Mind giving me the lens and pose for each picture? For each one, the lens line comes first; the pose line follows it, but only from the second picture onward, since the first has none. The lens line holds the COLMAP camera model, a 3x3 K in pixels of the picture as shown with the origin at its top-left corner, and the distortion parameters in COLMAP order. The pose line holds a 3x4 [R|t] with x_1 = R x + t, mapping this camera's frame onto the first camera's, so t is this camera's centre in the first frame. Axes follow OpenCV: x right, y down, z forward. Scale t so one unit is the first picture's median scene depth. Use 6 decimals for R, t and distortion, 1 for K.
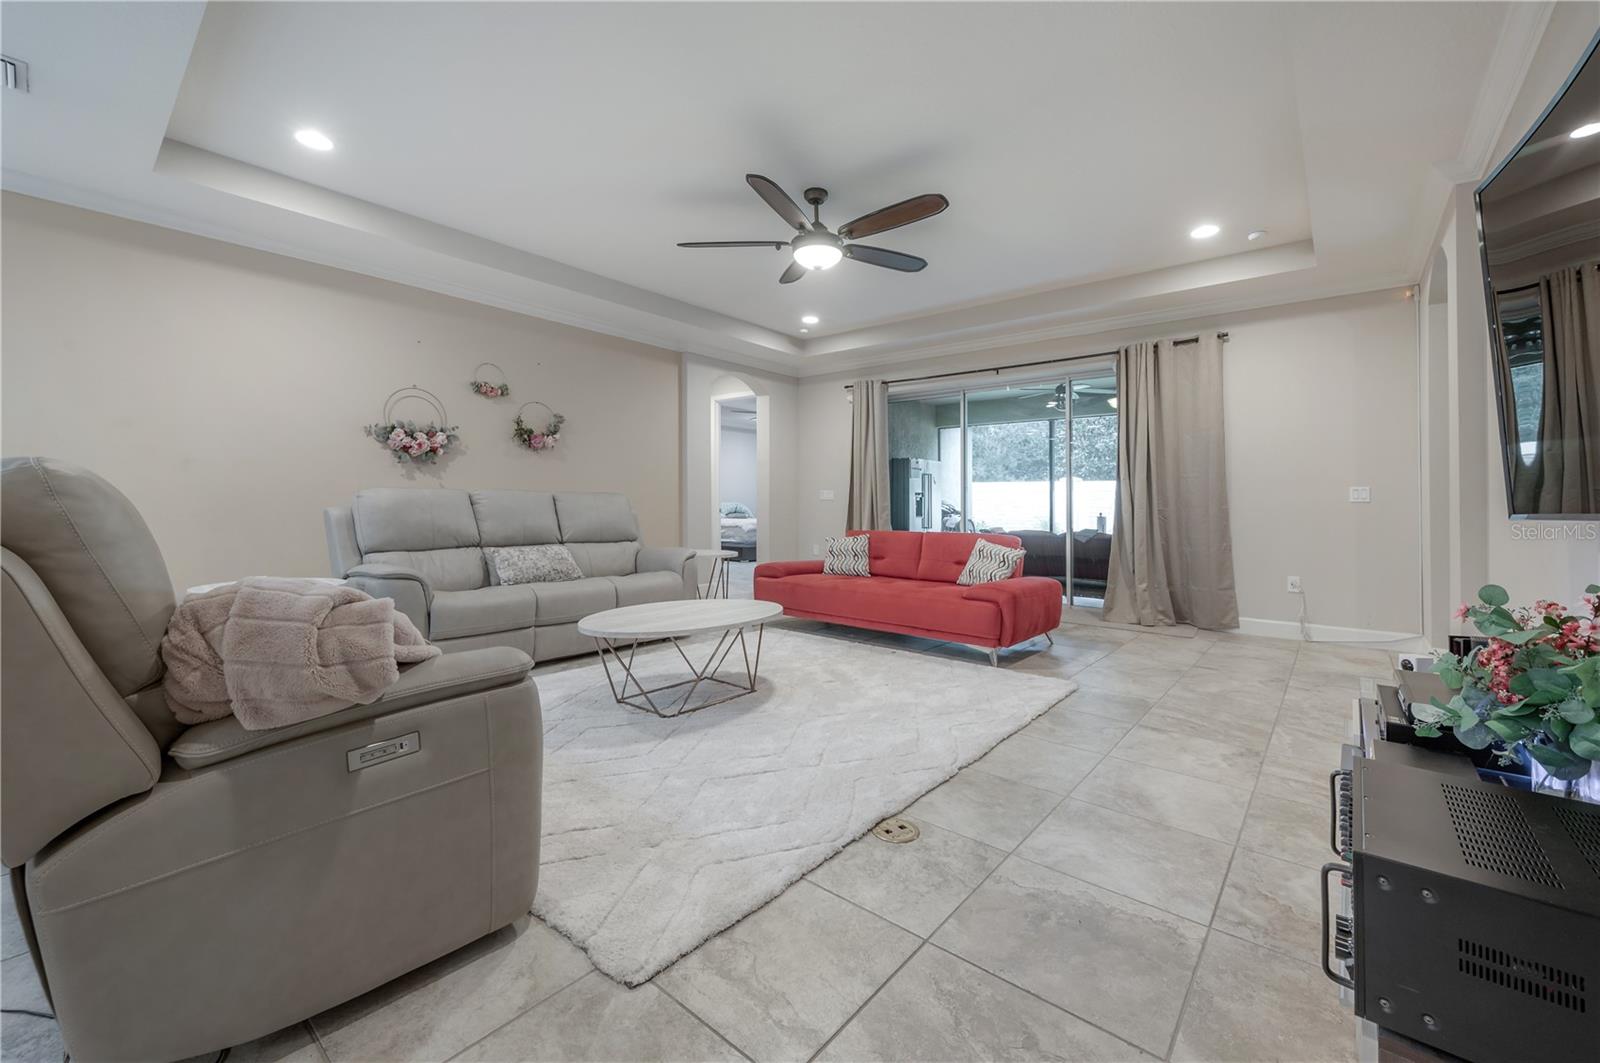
lens RADIAL K [[637.1, 0, 795.2], [0, 637.1, 496.1], [0, 0, 1]] dist [-0.000688, -0.000041]
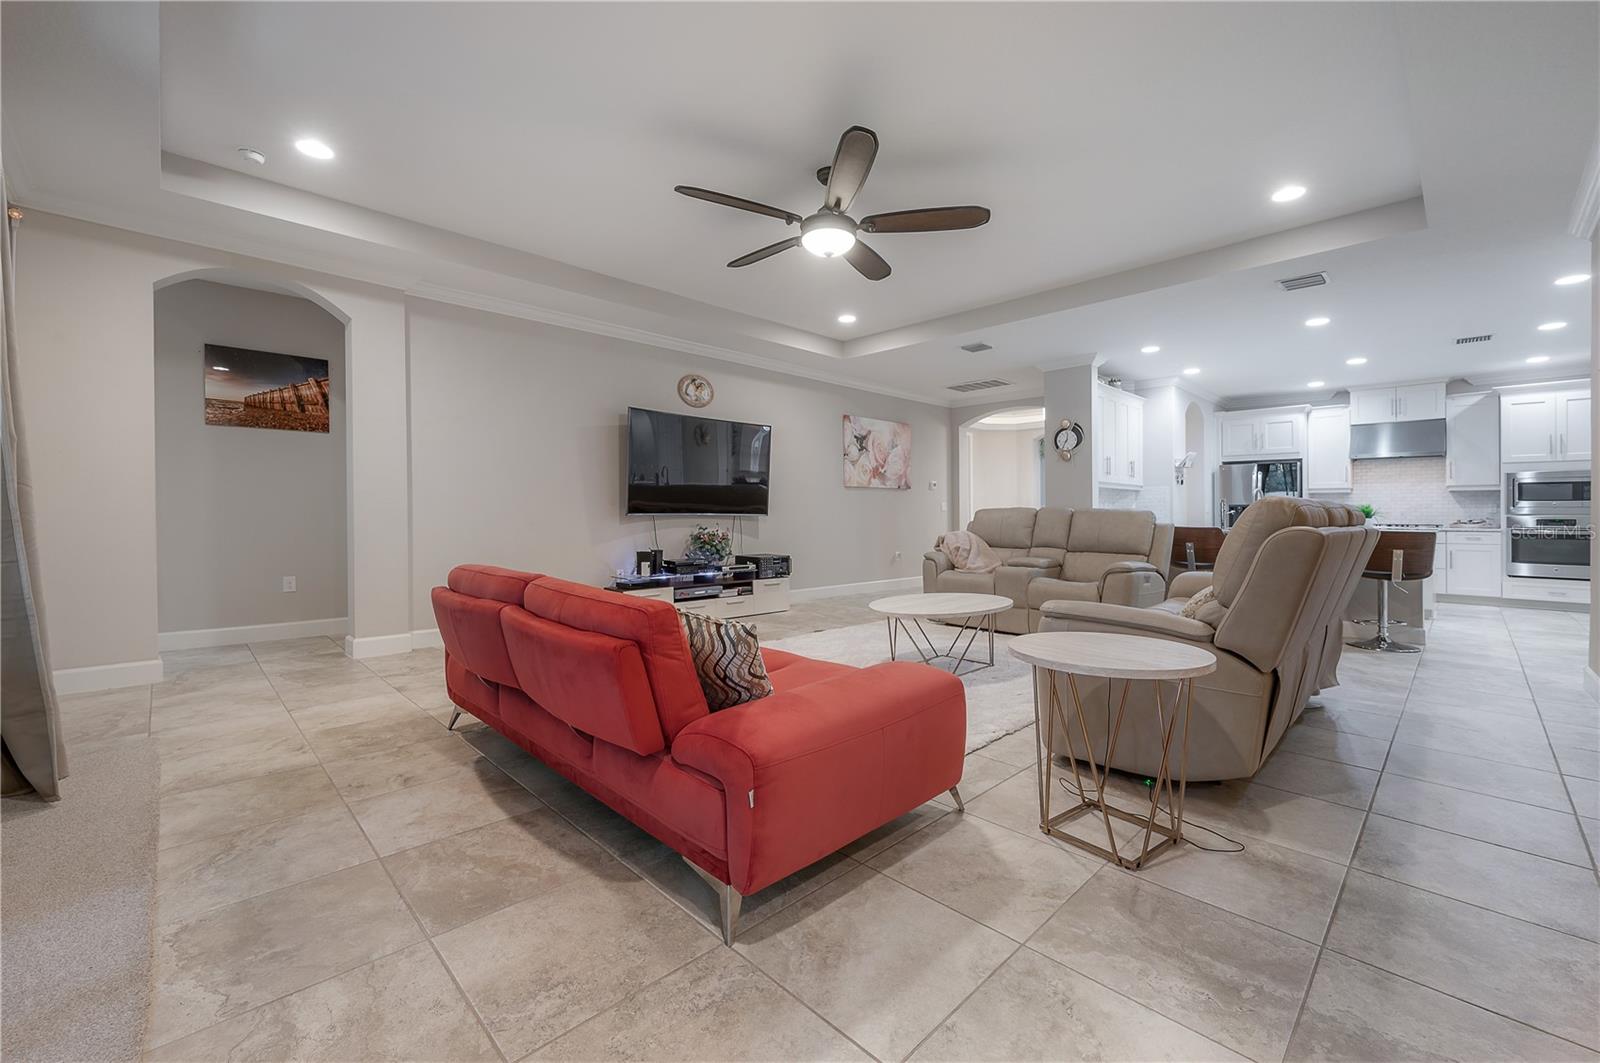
lens RADIAL K [[649.4, 0, 800.6], [0, 649.4, 517.9], [0, 0, 1]] dist [-0.001179, -0.000026]
pose [[-0.995070, -0.015057, 0.098027, -0.015861], [-0.015996, 0.999833, -0.008803, 0.020524], [-0.097878, -0.010328, -0.995145, 1.535154]]
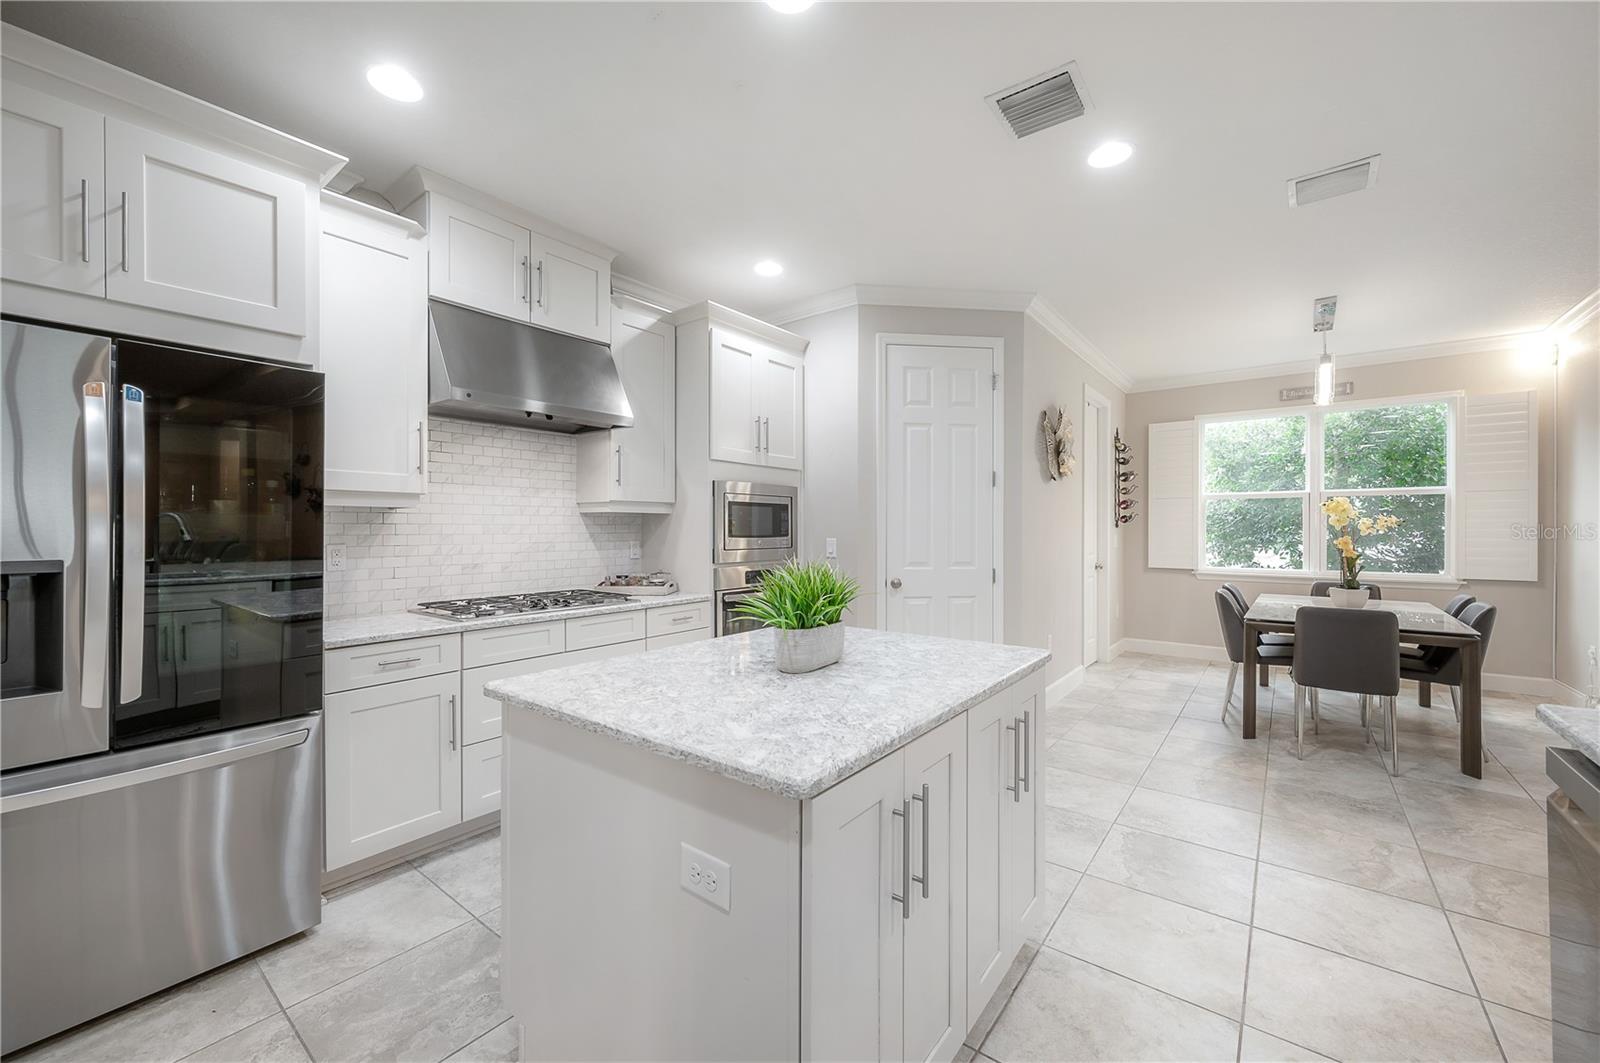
lens RADIAL K [[631.6, 0, 802.2], [0, 631.6, 526.9], [0, 0, 1]] dist [-0.002674, -0.000064]
pose [[0.038151, -0.008889, -0.999232, -0.764935], [0.015609, 0.999844, -0.008298, -0.062641], [0.999150, -0.015280, 0.038284, -0.047619]]
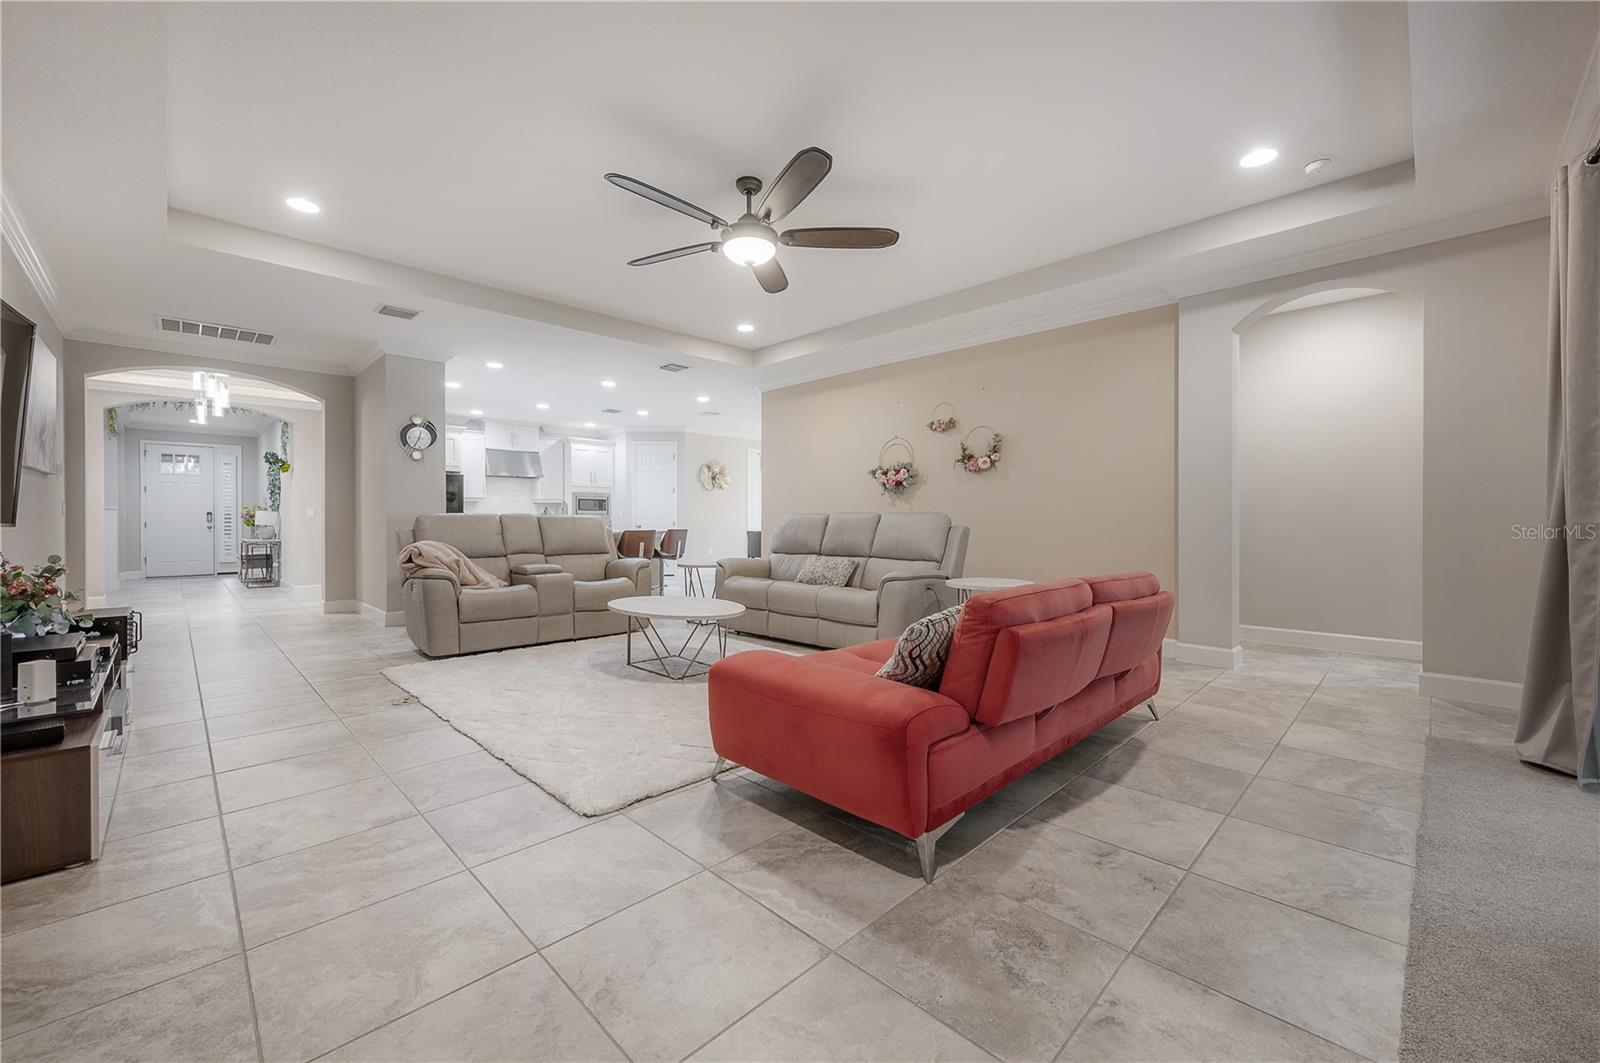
lens RADIAL K [[637.2, 0, 803.9], [0, 637.2, 514.2], [0, 0, 1]] dist [0.000188, -0.000105]
pose [[-0.082355, -0.020403, -0.996394, 0.750856], [0.013147, 0.999681, -0.021557, 0.017671], [0.996516, -0.014875, -0.082061, 0.910824]]
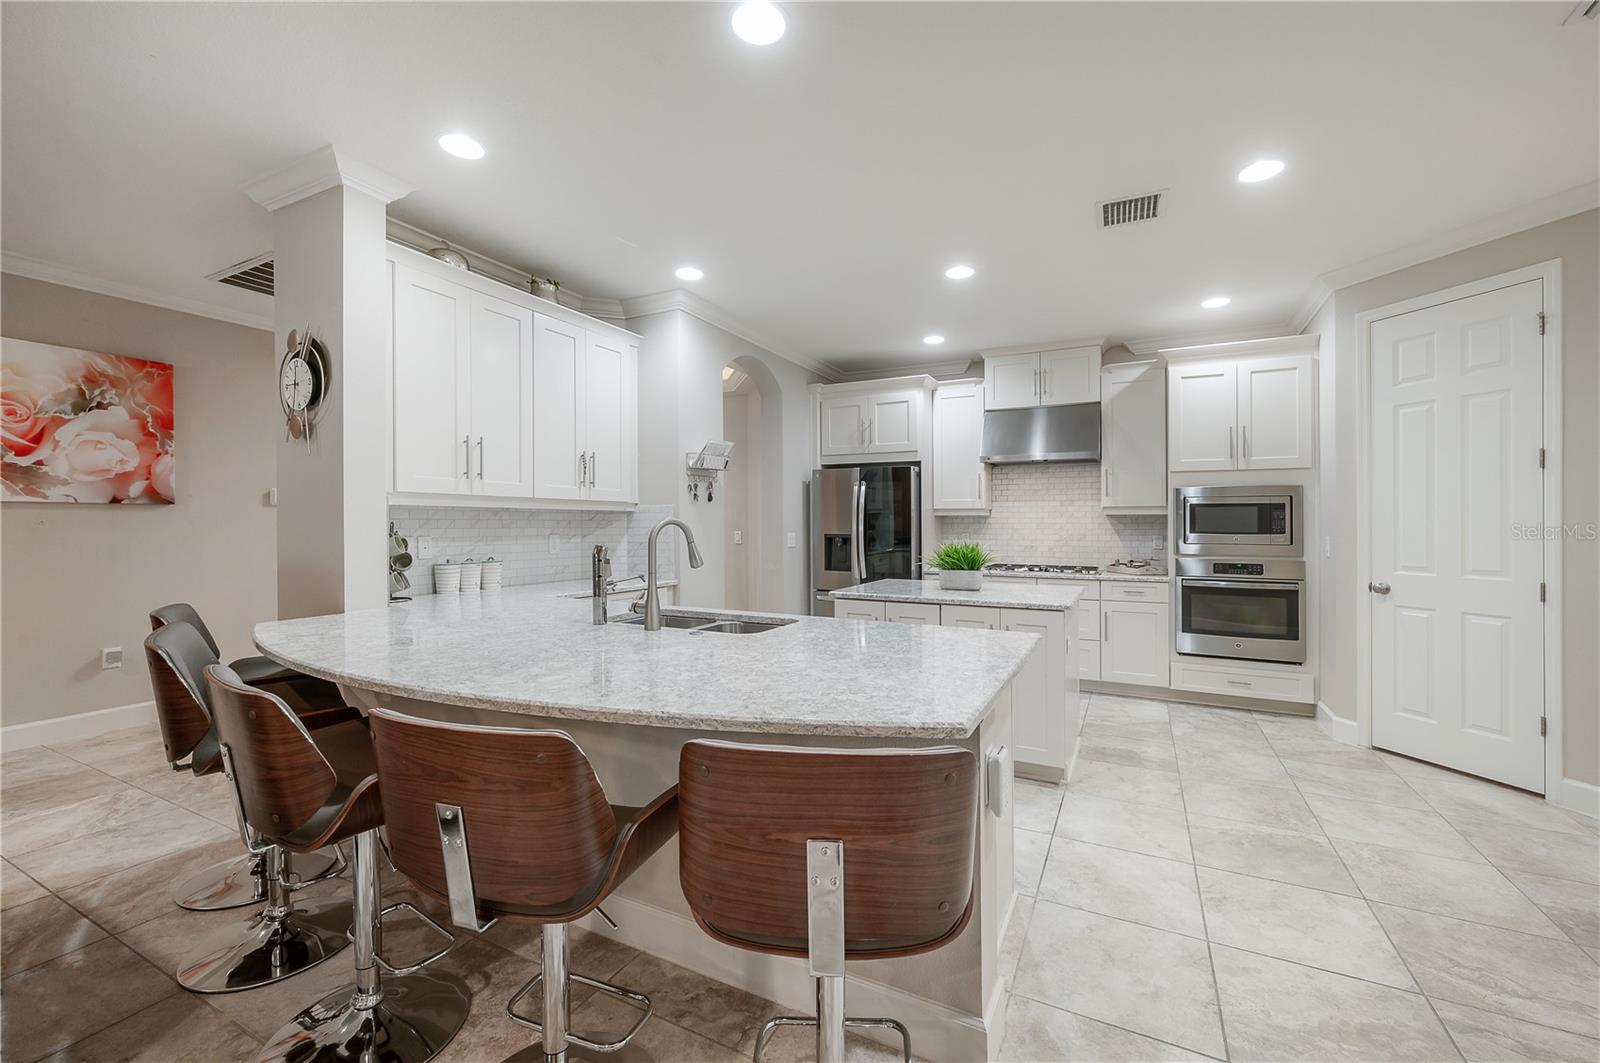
lens RADIAL K [[644.3, 0, 807.1], [0, 644.3, 529.7], [0, 0, 1]] dist [-0.000796, -0.000044]
pose [[-0.974258, -0.010584, -0.225189, -0.766174], [-0.008456, 0.999910, -0.010410, -0.048992], [0.225279, -0.008238, -0.974259, 0.668373]]
